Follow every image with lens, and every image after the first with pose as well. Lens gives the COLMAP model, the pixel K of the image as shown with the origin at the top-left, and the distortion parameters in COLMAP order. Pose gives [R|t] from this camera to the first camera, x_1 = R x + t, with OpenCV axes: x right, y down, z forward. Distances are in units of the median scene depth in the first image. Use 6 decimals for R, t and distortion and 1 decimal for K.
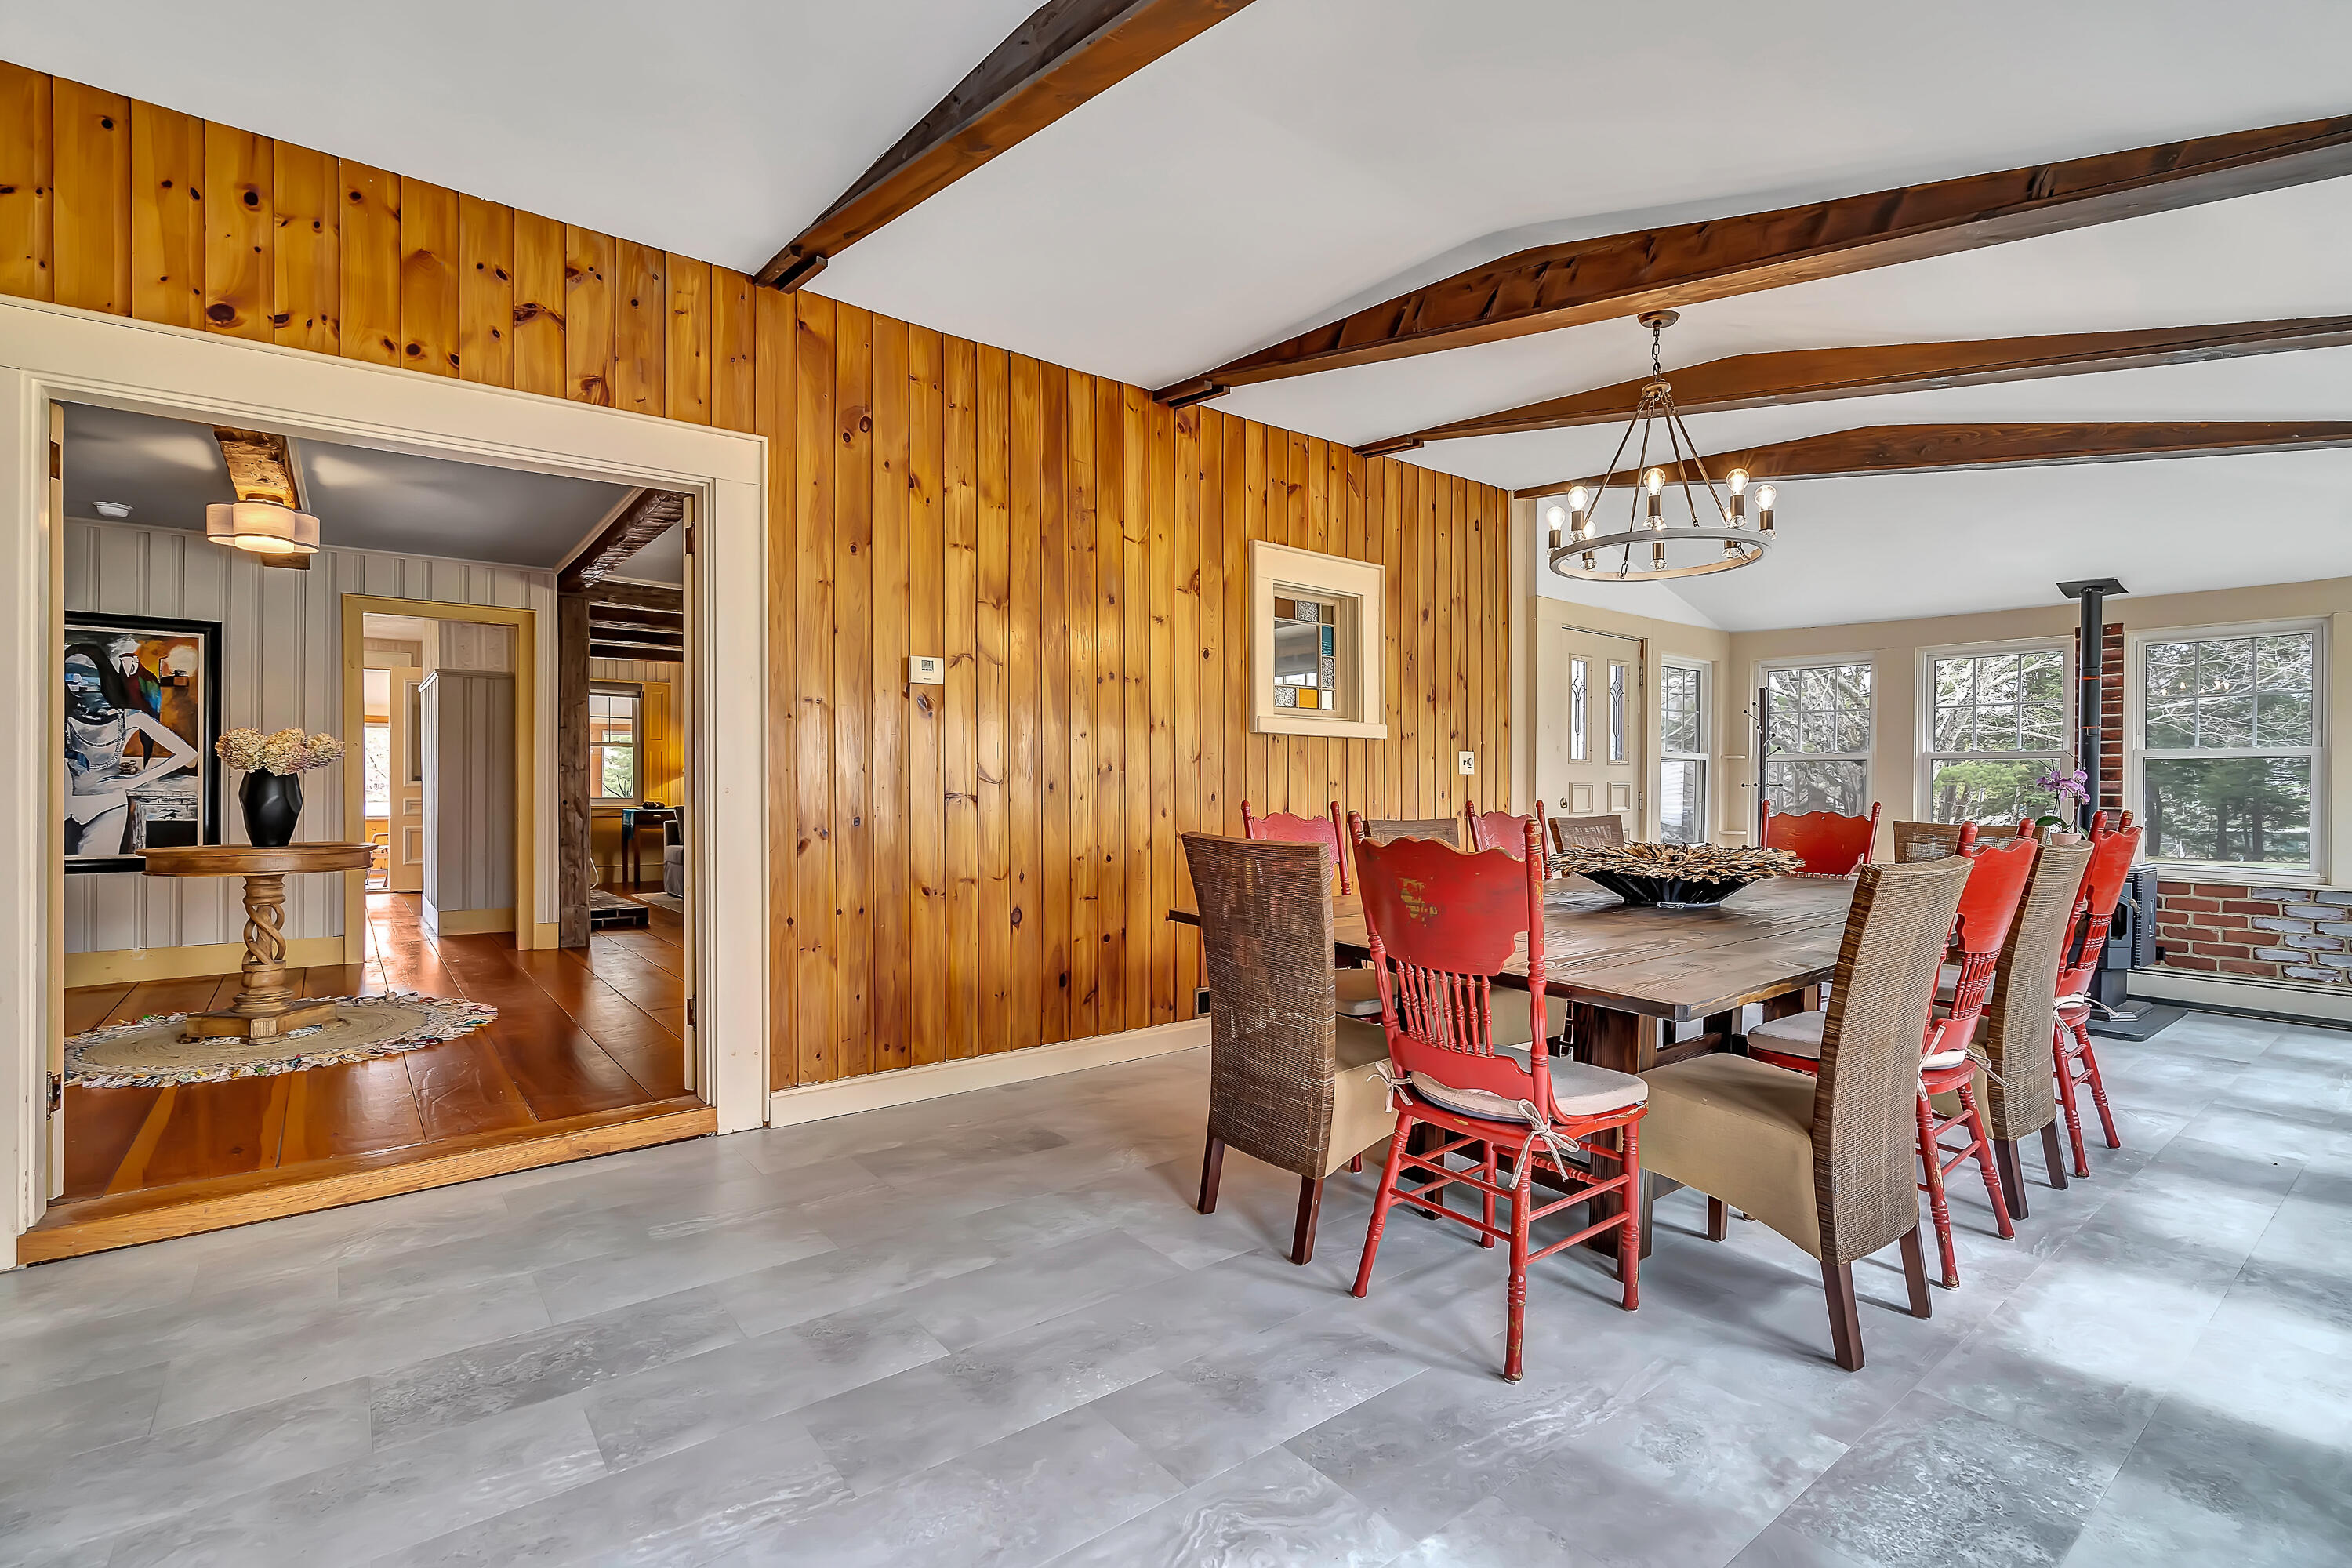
lens RADIAL K [[1079.6, 0, 1172.8], [0, 1079.6, 784.4], [0, 0, 1]] dist [-0.007132, 0.003539]
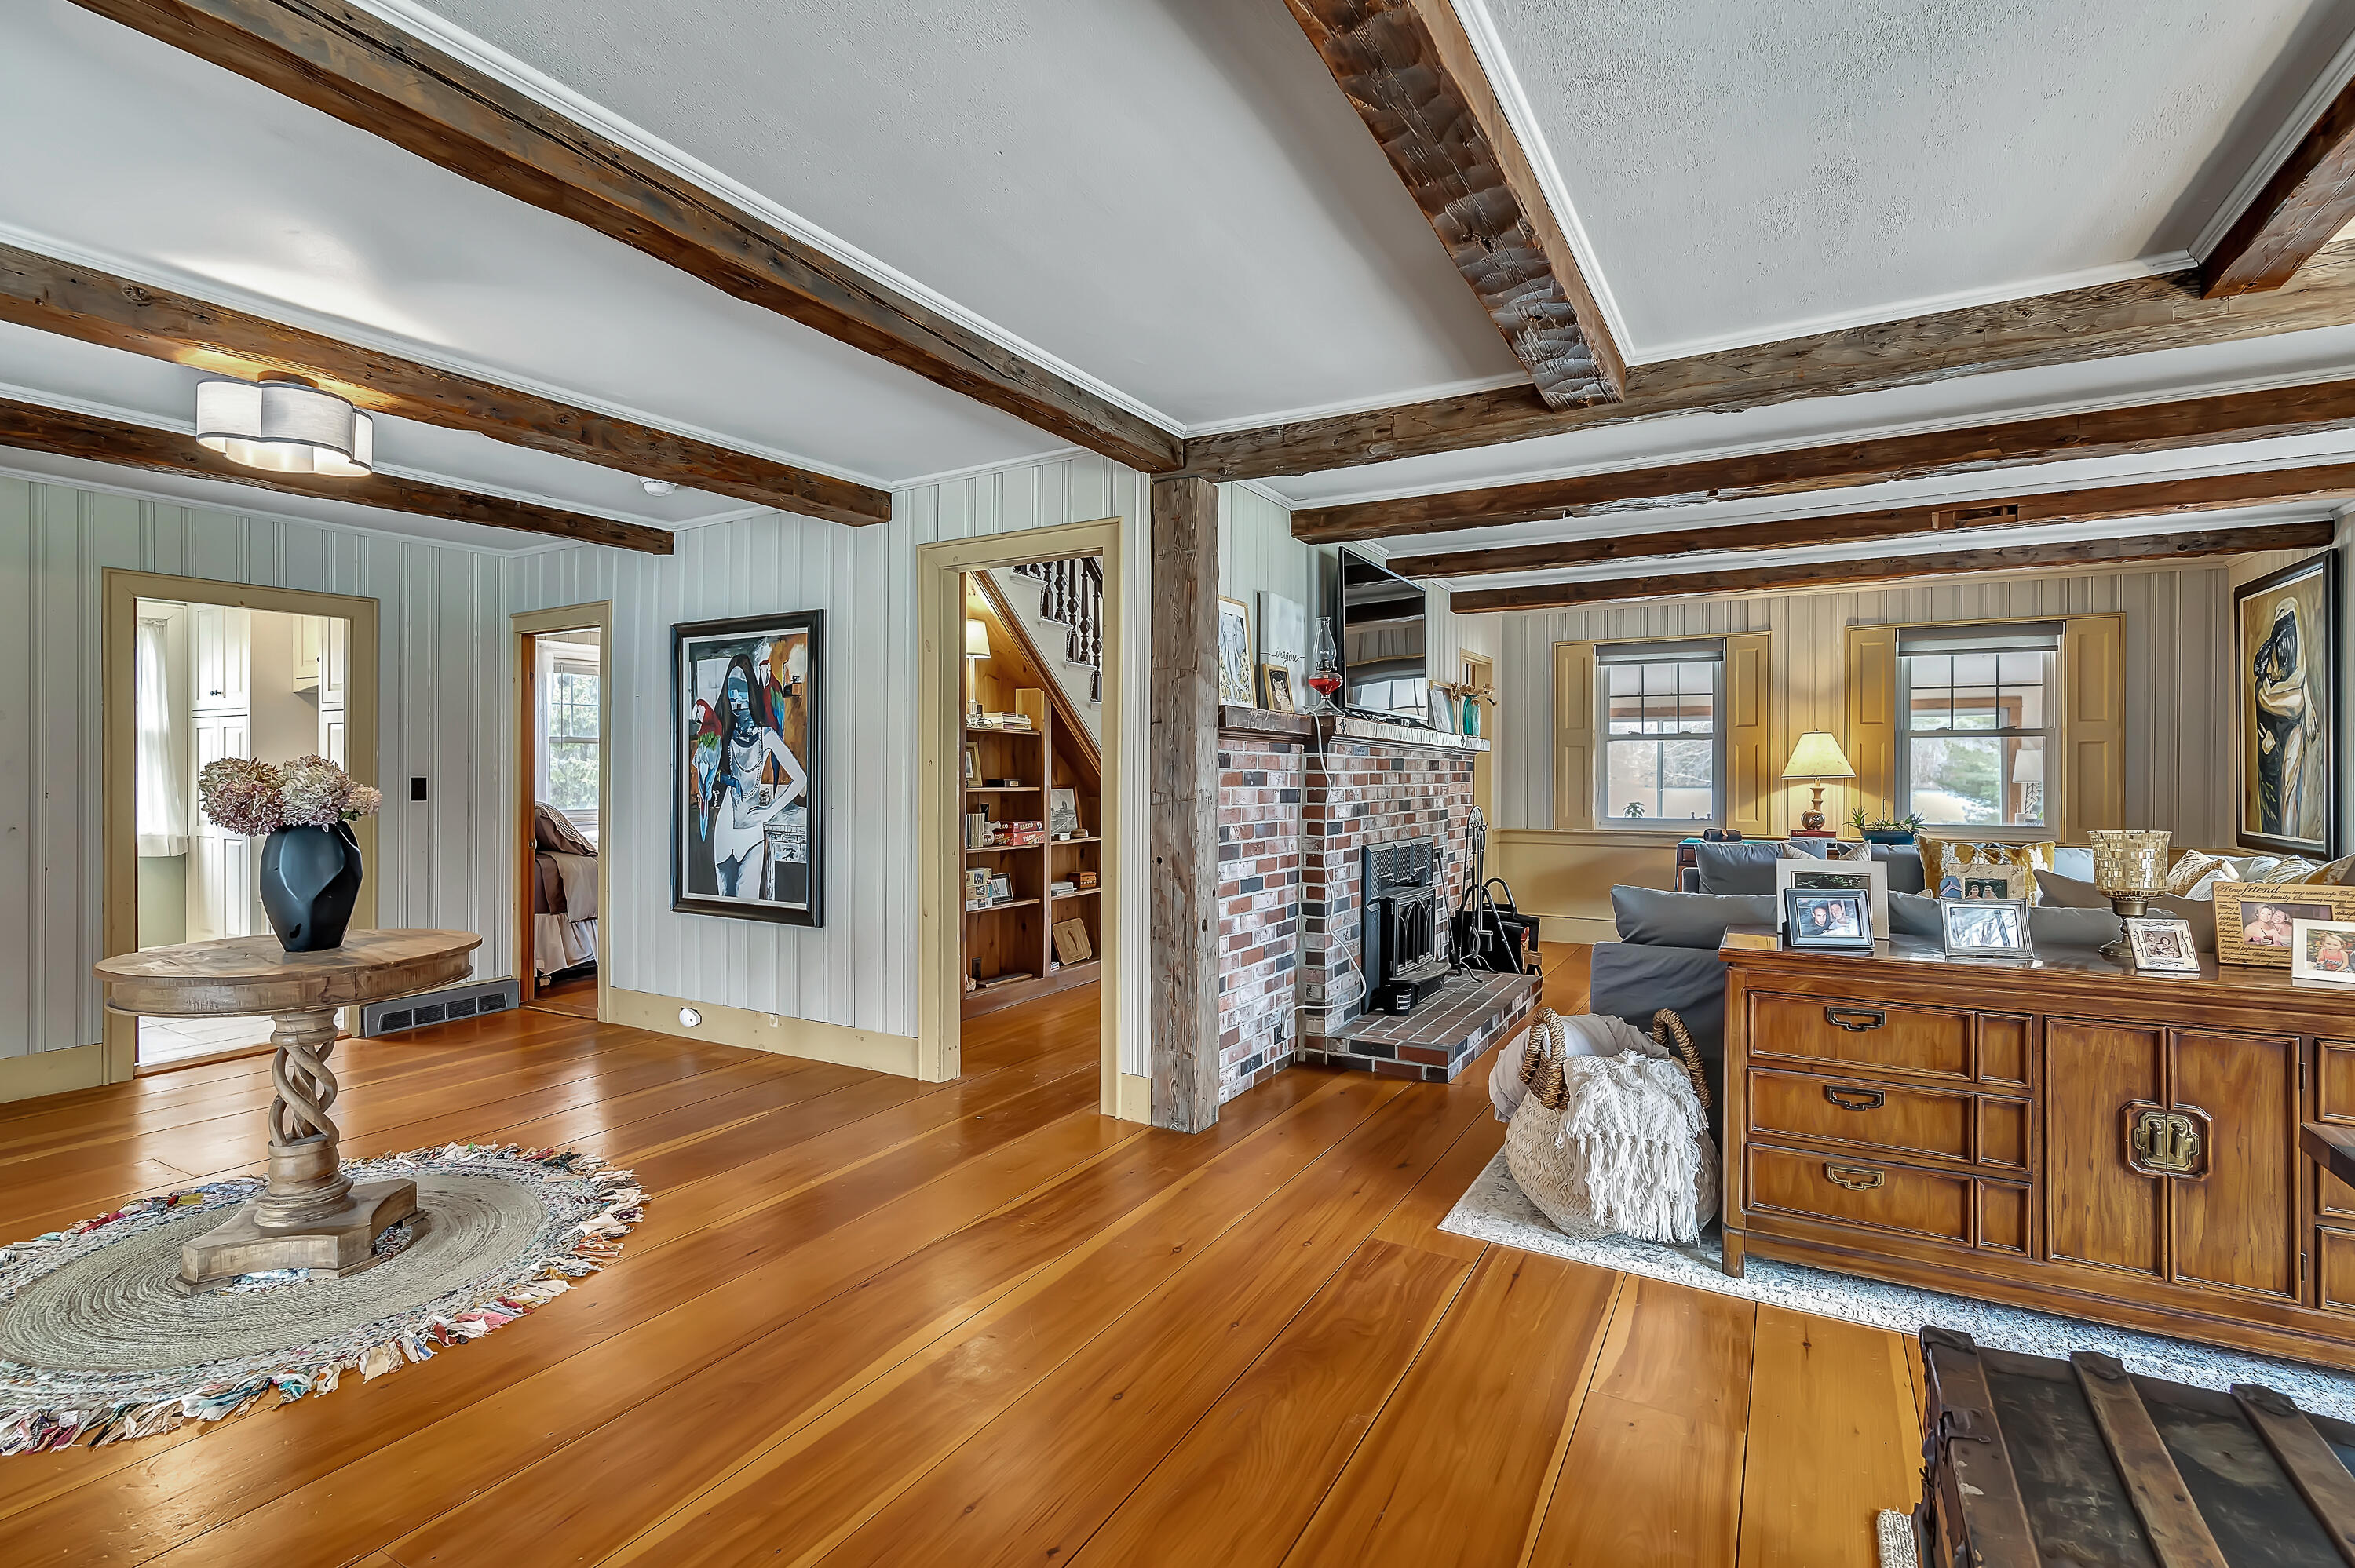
lens RADIAL K [[1080.8, 0, 1176.3], [0, 1080.8, 780.1], [0, 0, 1]] dist [-0.007132, 0.003539]
pose [[0.377171, 0.003897, -0.926135, -0.069800], [0.003217, 0.999980, 0.005518, -0.031866], [0.926138, -0.005061, 0.377151, 0.971891]]
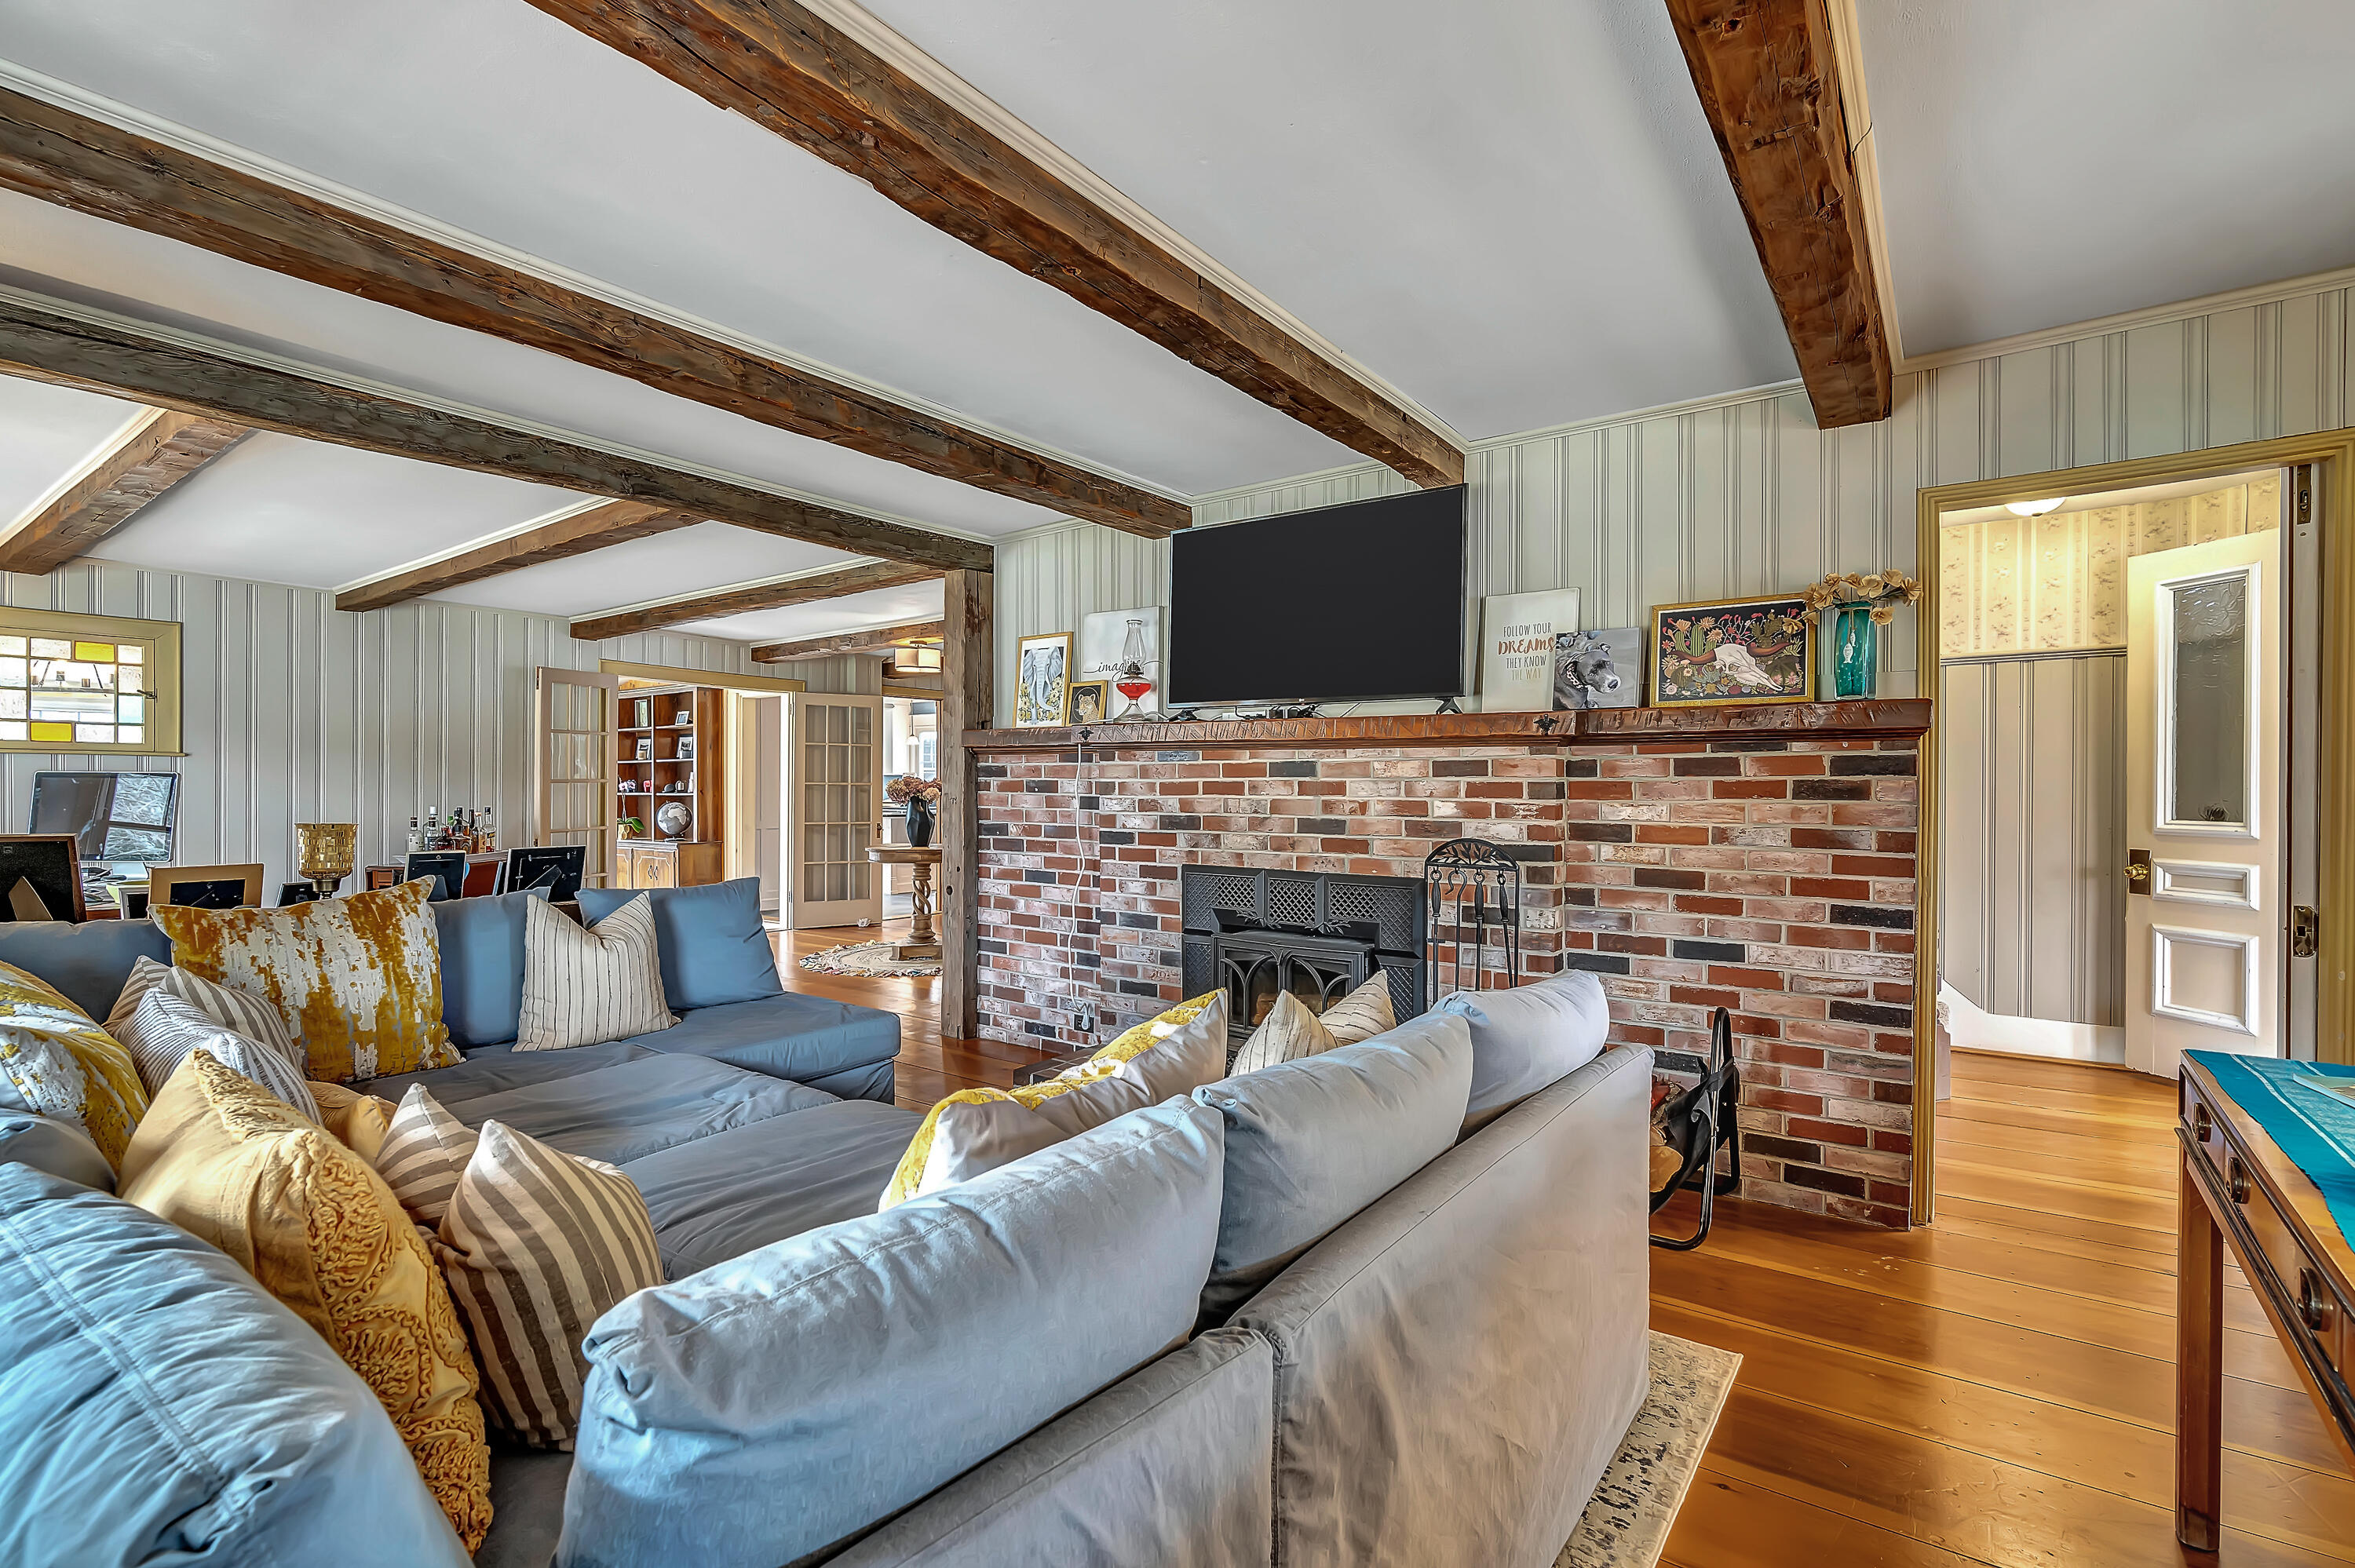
lens RADIAL K [[1080.8, 0, 1179.9], [0, 1080.8, 784.9], [0, 0, 1]] dist [-0.007132, 0.003539]
pose [[-0.962588, 0.002486, -0.270957, -0.595602], [0.001752, 0.999994, 0.002950, -0.031818], [0.270963, 0.002365, -0.962587, 2.133570]]
